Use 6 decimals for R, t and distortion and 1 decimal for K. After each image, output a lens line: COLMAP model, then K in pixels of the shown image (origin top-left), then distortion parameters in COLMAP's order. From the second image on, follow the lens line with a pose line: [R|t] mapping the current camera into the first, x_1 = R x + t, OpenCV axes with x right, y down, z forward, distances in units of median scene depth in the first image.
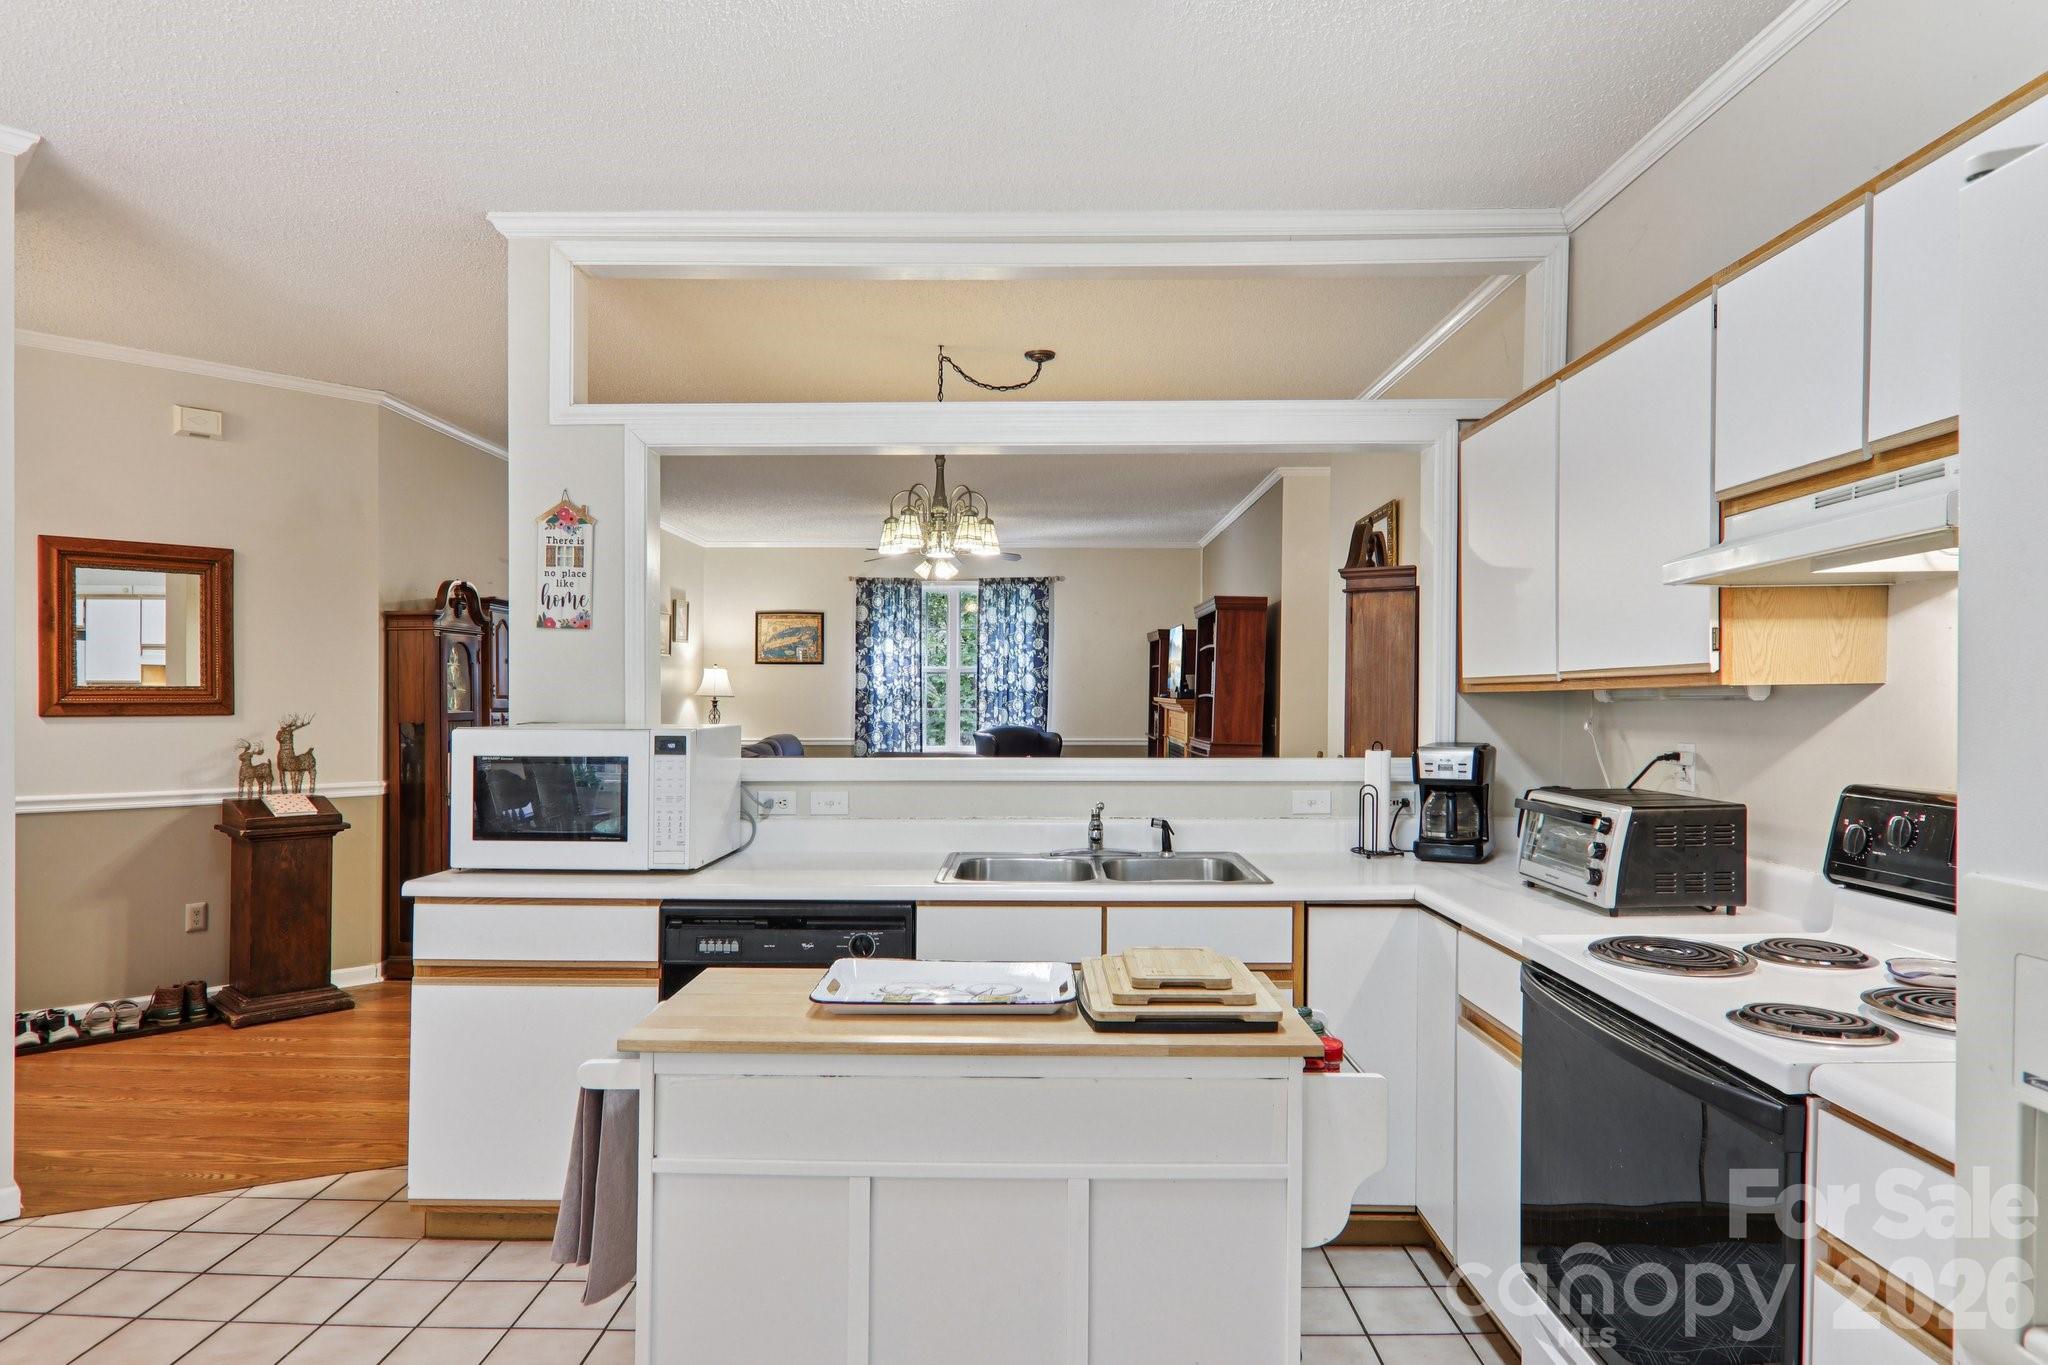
lens RADIAL K [[1187.0, 0, 1018.3], [0, 1187.0, 694.6], [0, 0, 1]] dist [0.012141, -0.022465]
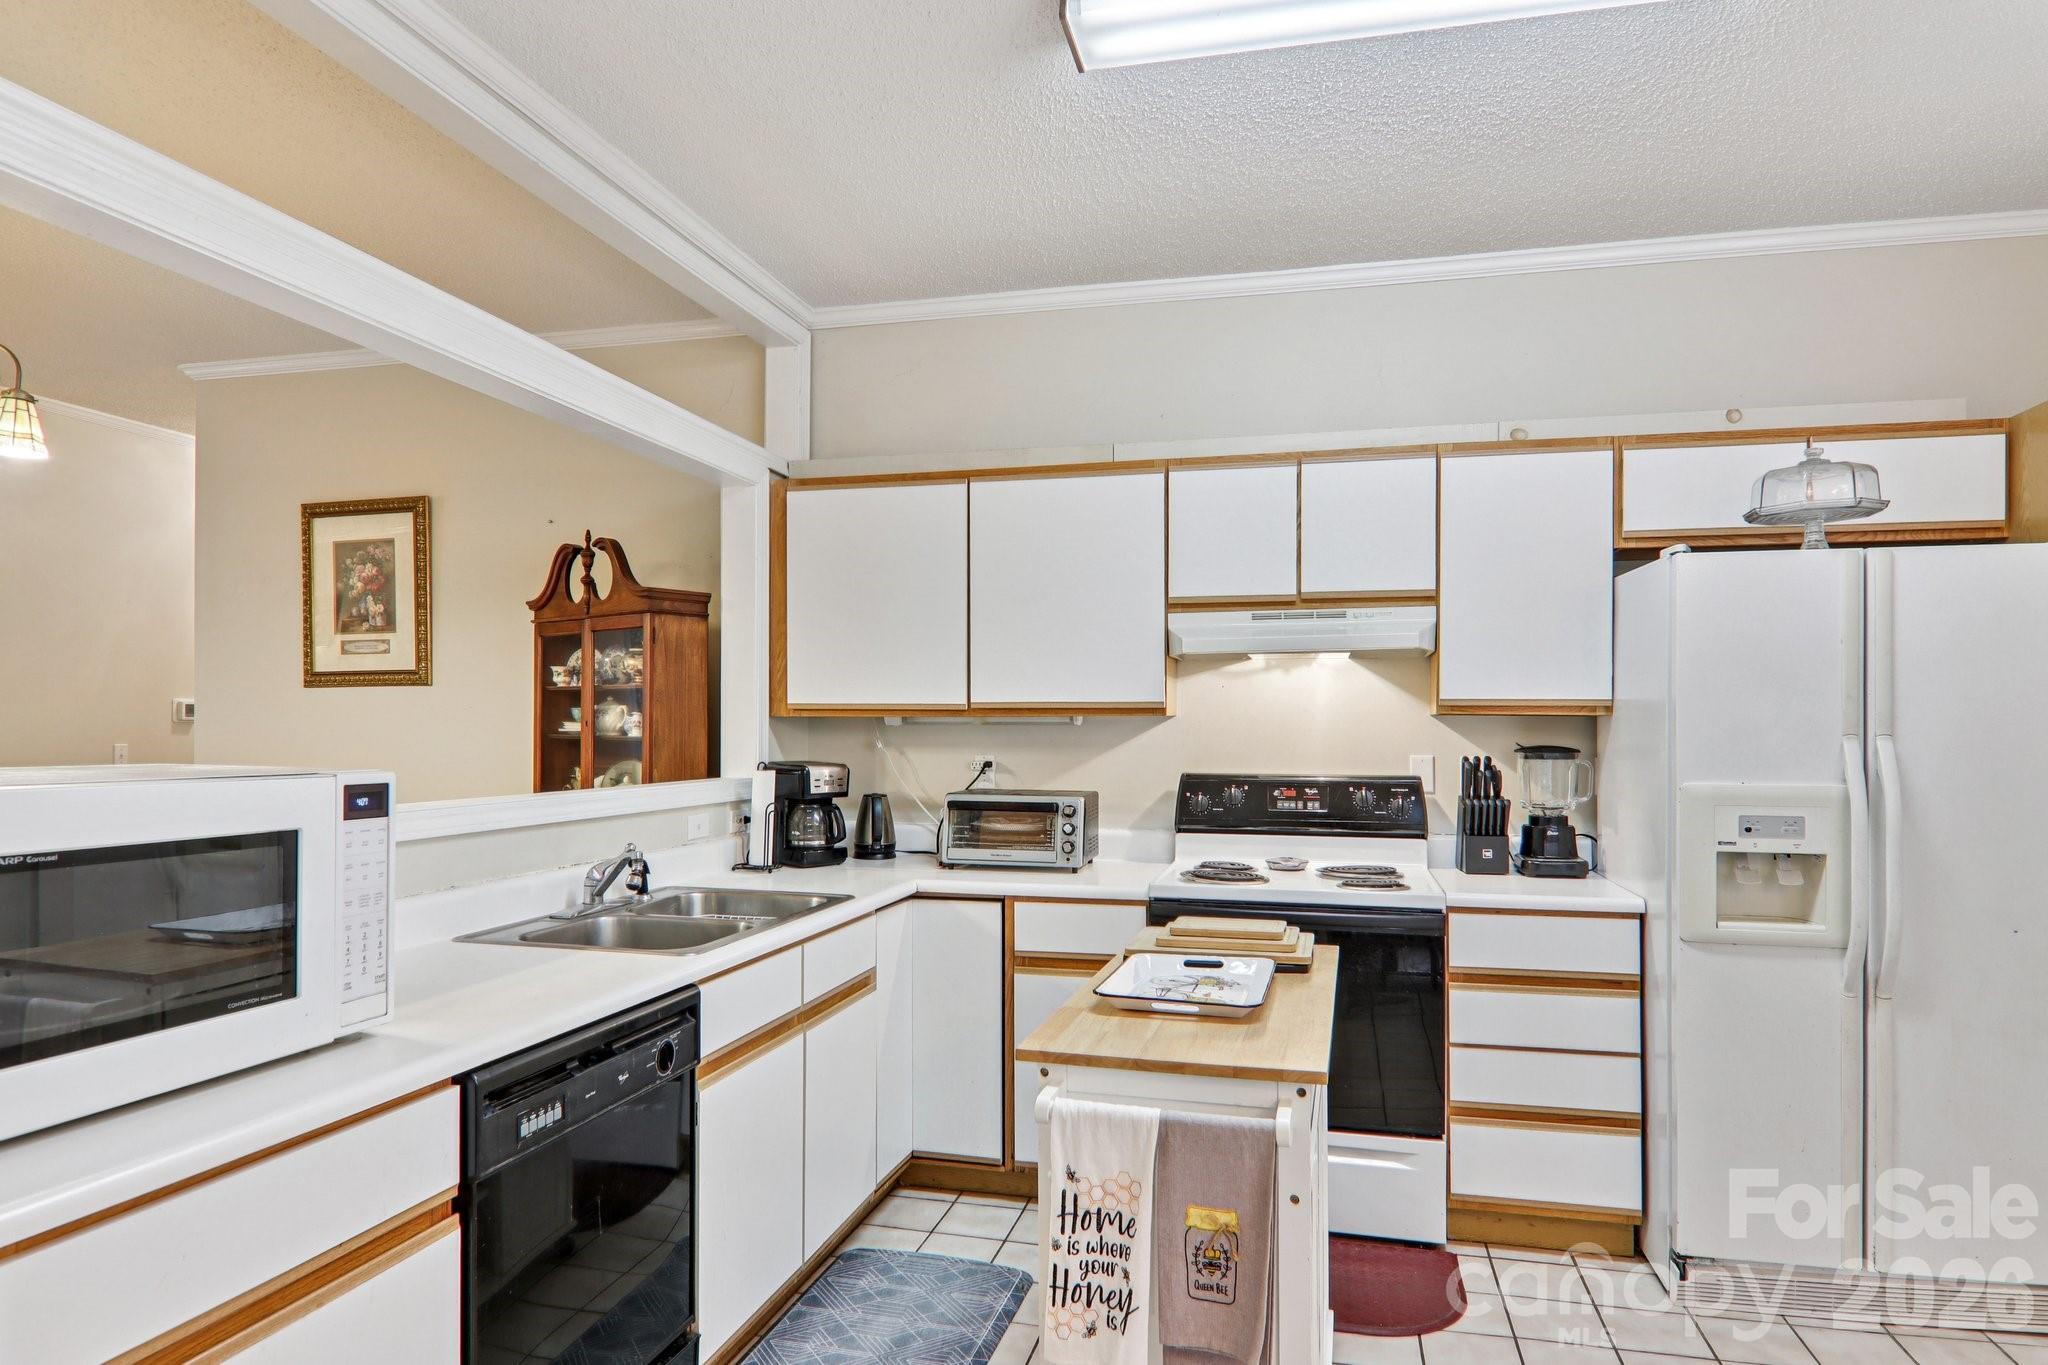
lens RADIAL K [[1187.0, 0, 1034.7], [0, 1187.0, 734.8], [0, 0, 1]] dist [0.012141, -0.022465]
pose [[0.225447, -0.004539, 0.974245, -0.607458], [-0.009459, 0.999932, 0.006848, 0.004996], [-0.974210, -0.010759, 0.225388, 0.472861]]
